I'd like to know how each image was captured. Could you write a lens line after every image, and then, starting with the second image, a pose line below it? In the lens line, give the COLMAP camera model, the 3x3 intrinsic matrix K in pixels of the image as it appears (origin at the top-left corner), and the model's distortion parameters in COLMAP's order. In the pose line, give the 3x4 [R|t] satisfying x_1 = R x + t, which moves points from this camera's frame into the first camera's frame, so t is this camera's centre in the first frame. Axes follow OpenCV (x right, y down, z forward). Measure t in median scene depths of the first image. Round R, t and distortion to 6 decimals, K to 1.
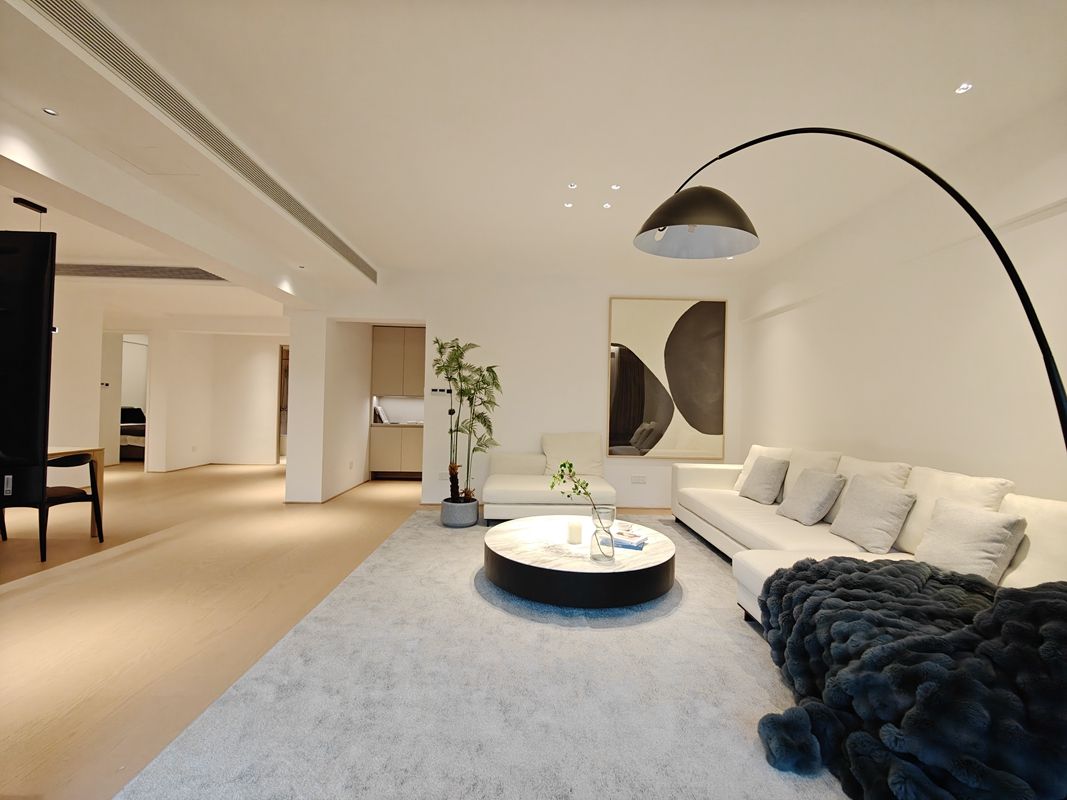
lens RADIAL K [[472.1, 0, 537.0], [0, 472.1, 401.7], [0, 0, 1]] dist [-0.013724, 0.005355]
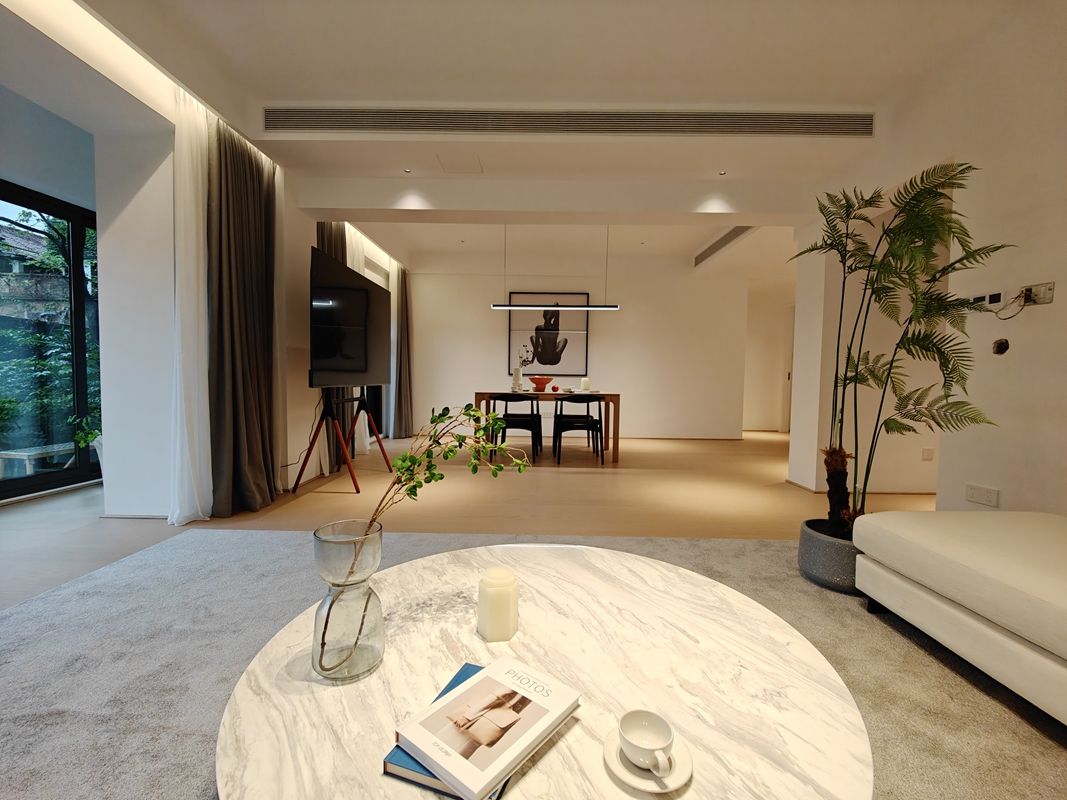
lens RADIAL K [[472.1, 0, 537.0], [0, 472.1, 401.7], [0, 0, 1]] dist [-0.013724, 0.005355]
pose [[-0.048634, 0.030366, -0.998355, 0.302202], [-0.008550, 0.999488, 0.030817, 0.071681], [0.998780, 0.010035, -0.048349, 0.714935]]
